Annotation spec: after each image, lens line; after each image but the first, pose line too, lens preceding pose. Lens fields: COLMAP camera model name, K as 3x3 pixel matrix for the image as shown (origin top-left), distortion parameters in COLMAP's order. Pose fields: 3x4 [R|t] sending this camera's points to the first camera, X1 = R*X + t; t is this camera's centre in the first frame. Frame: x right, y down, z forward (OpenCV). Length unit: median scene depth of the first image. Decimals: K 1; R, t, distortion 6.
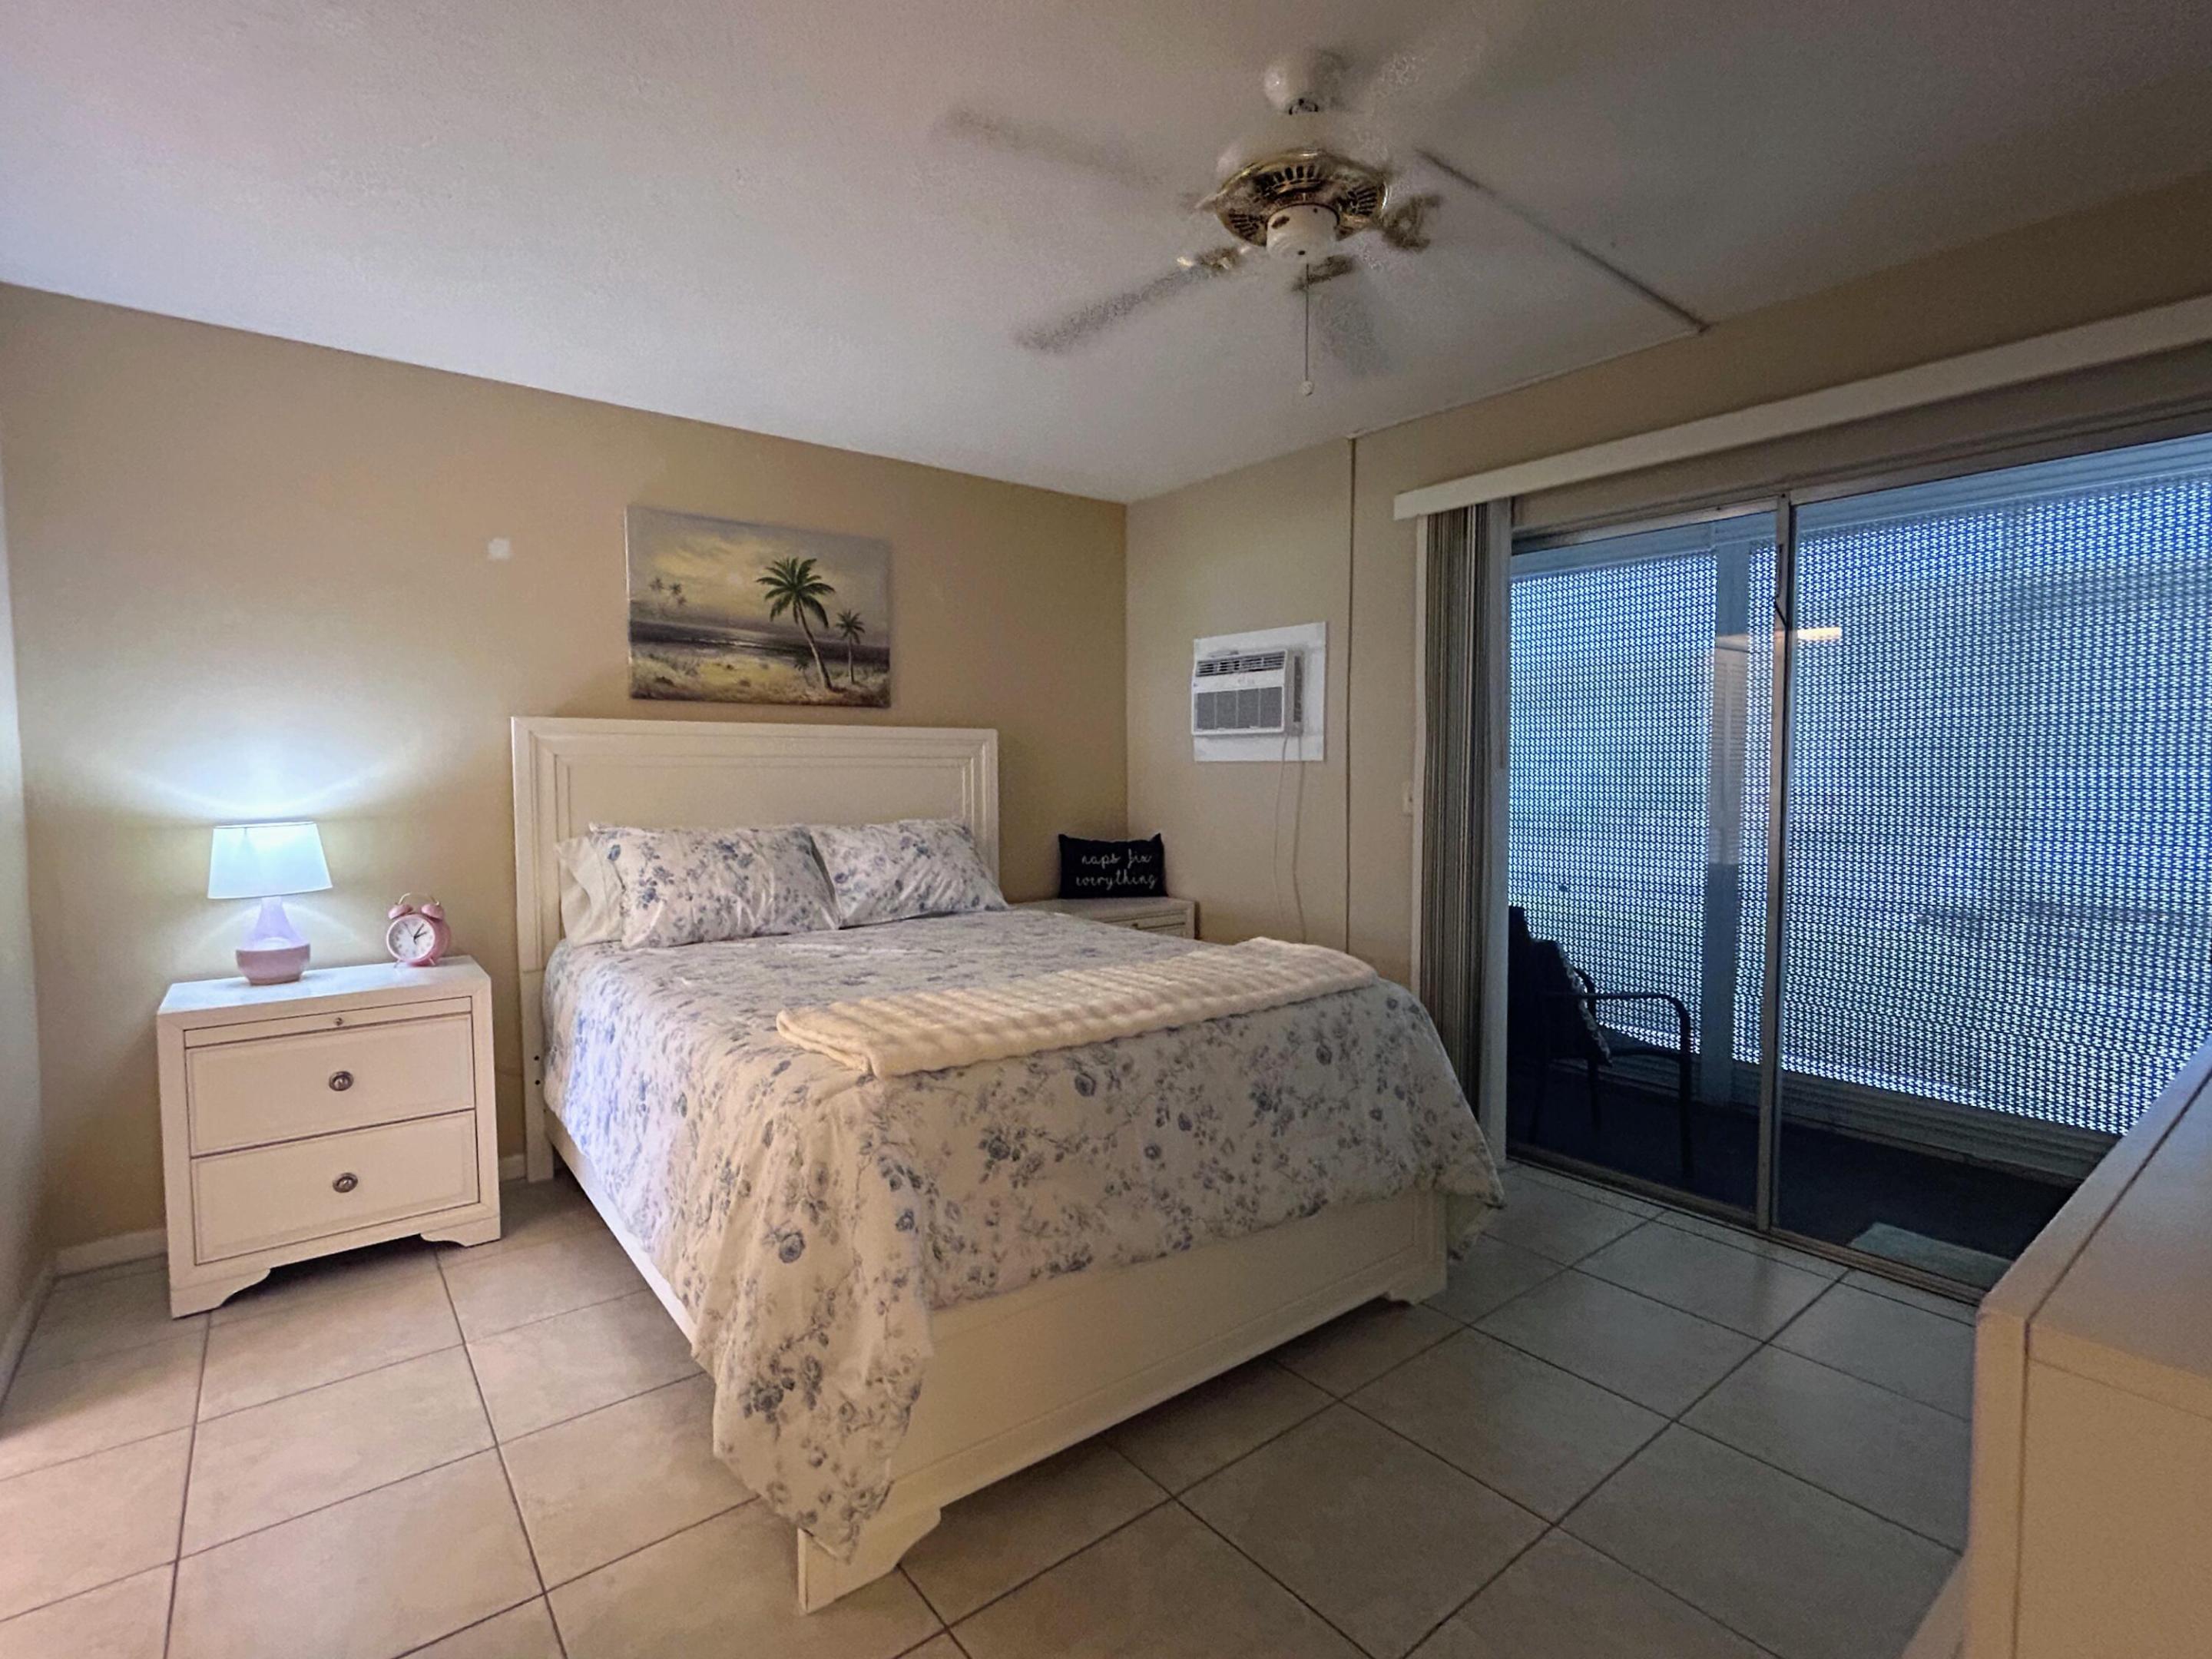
lens RADIAL K [[1044.8, 0, 1101.1], [0, 1044.8, 825.0], [0, 0, 1]] dist [0.006030, 0.000193]
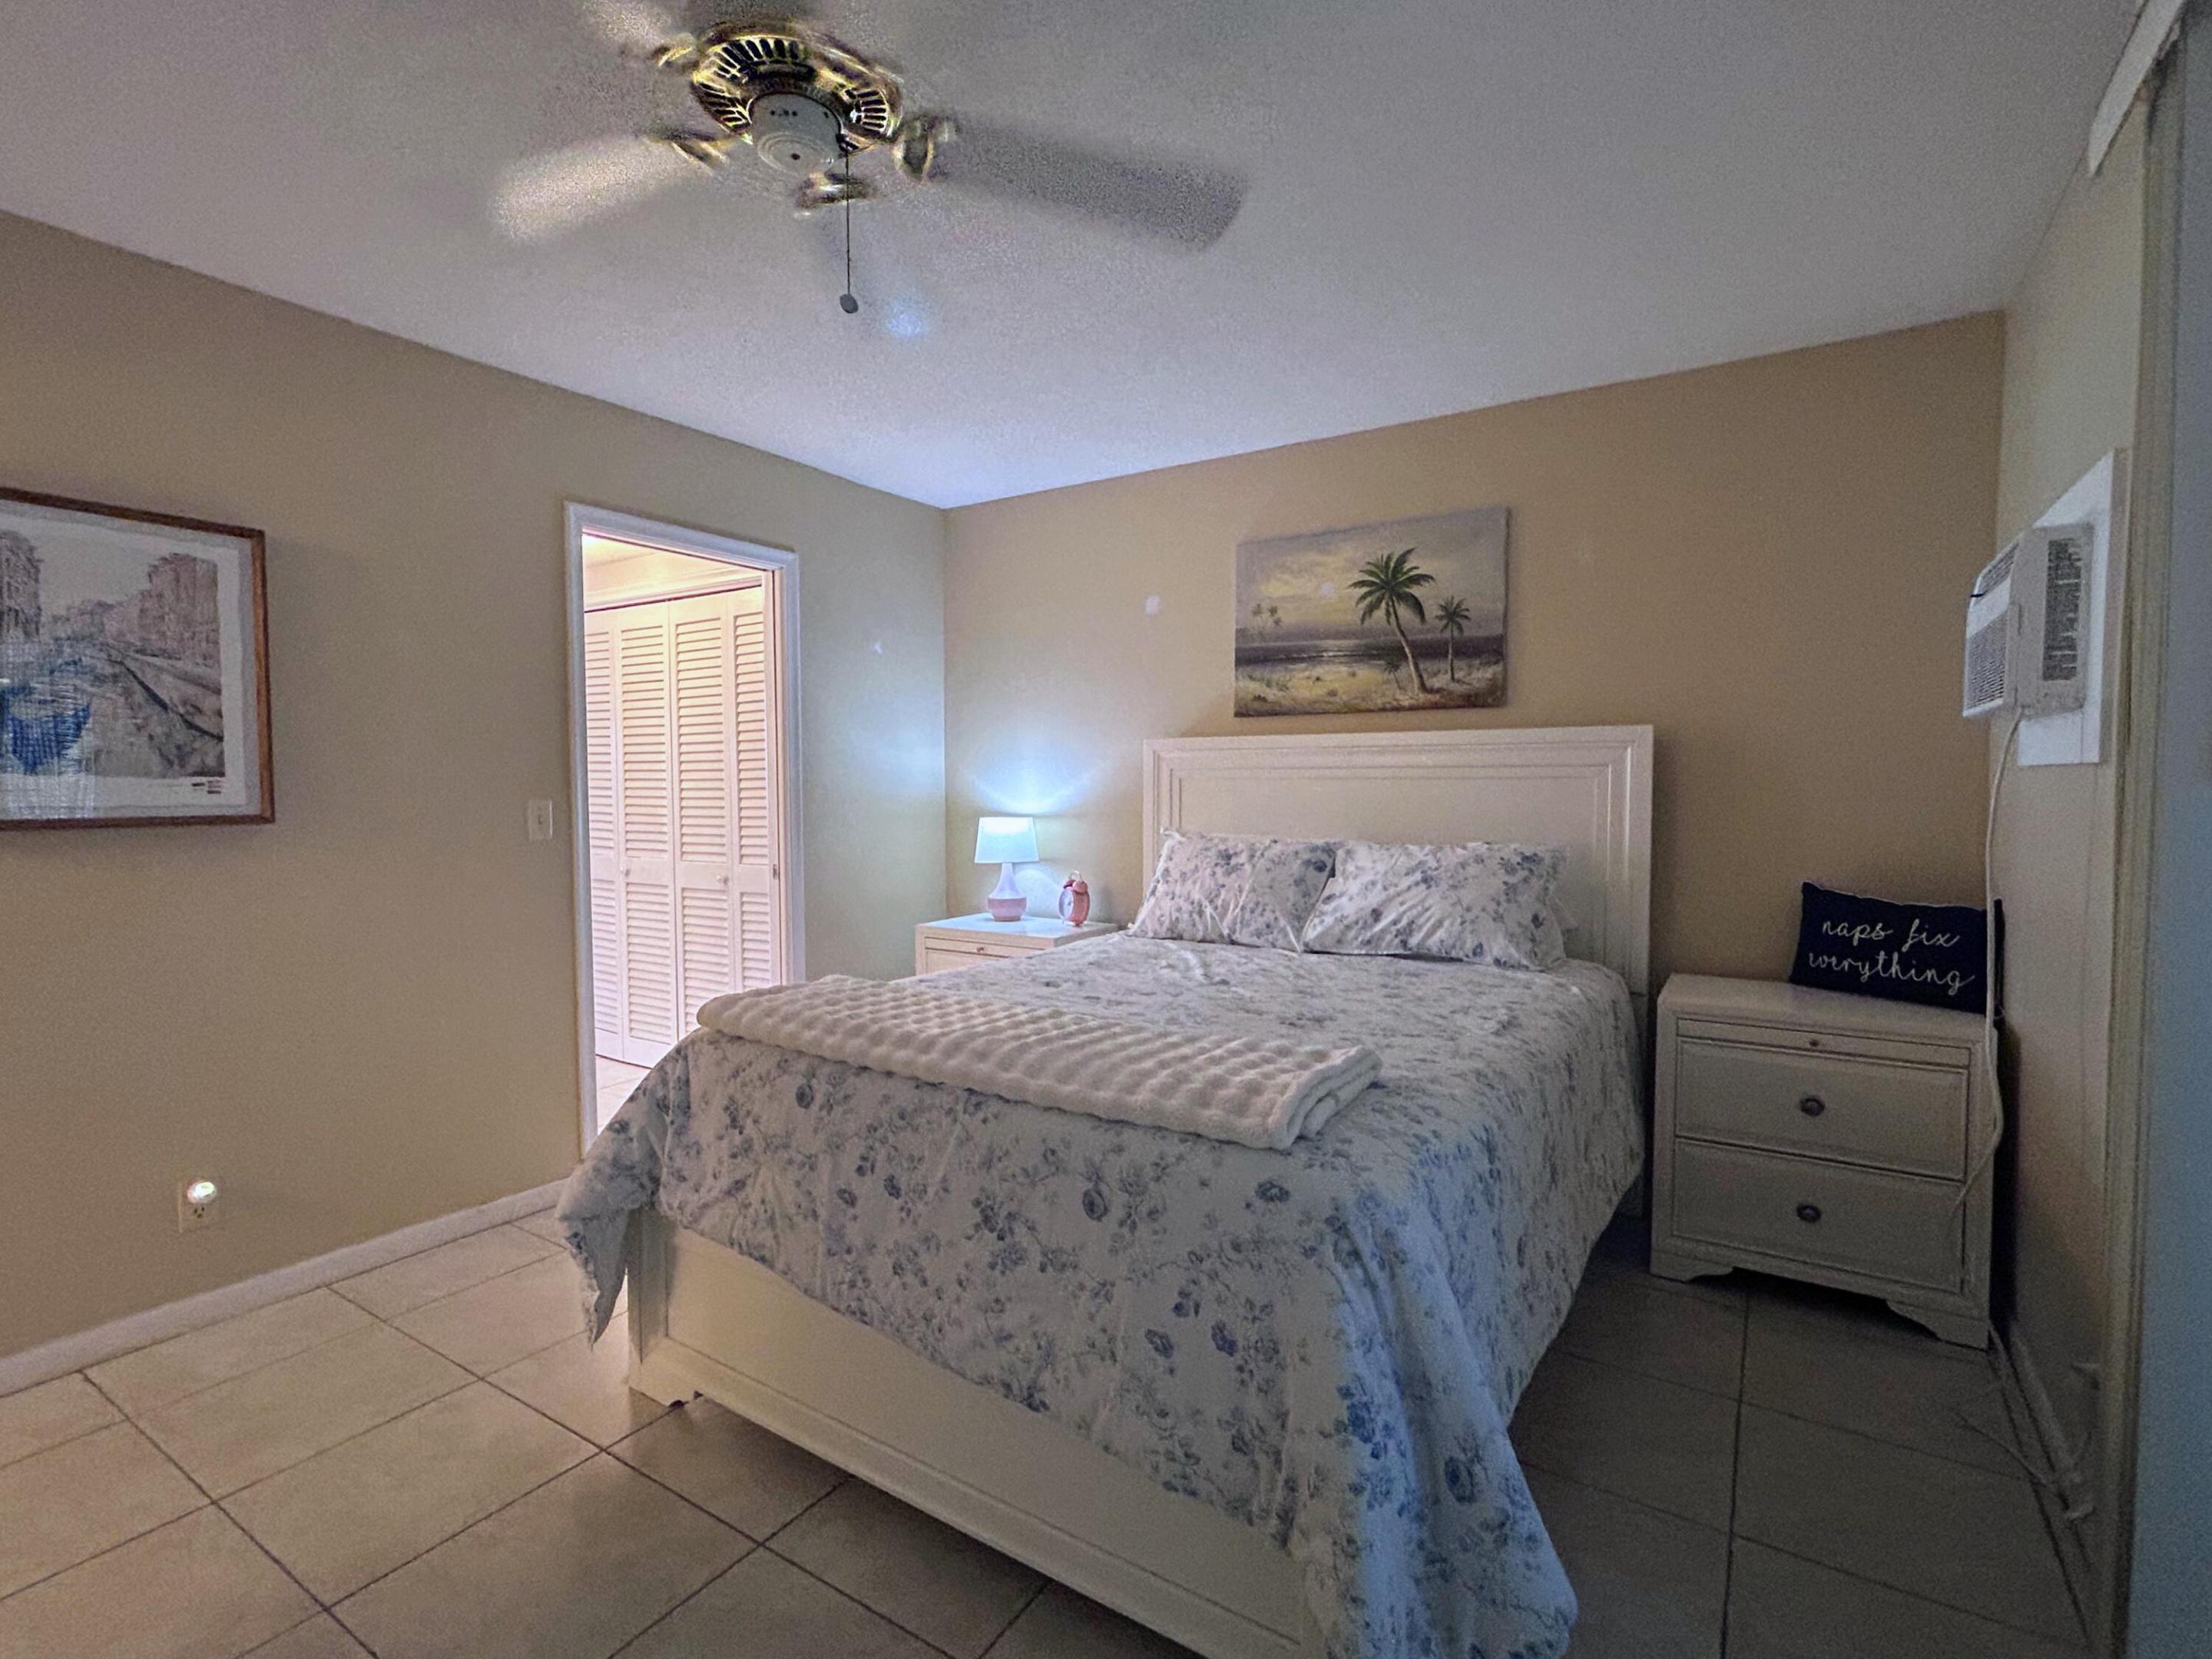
lens RADIAL K [[1044.8, 0, 1105.6], [0, 1044.8, 824.1], [0, 0, 1]] dist [0.006030, 0.000193]
pose [[0.326202, 0.040987, -0.944411, 0.532878], [-0.048642, 0.998464, 0.026532, -0.028732], [0.944048, 0.037283, 0.327694, 0.485959]]
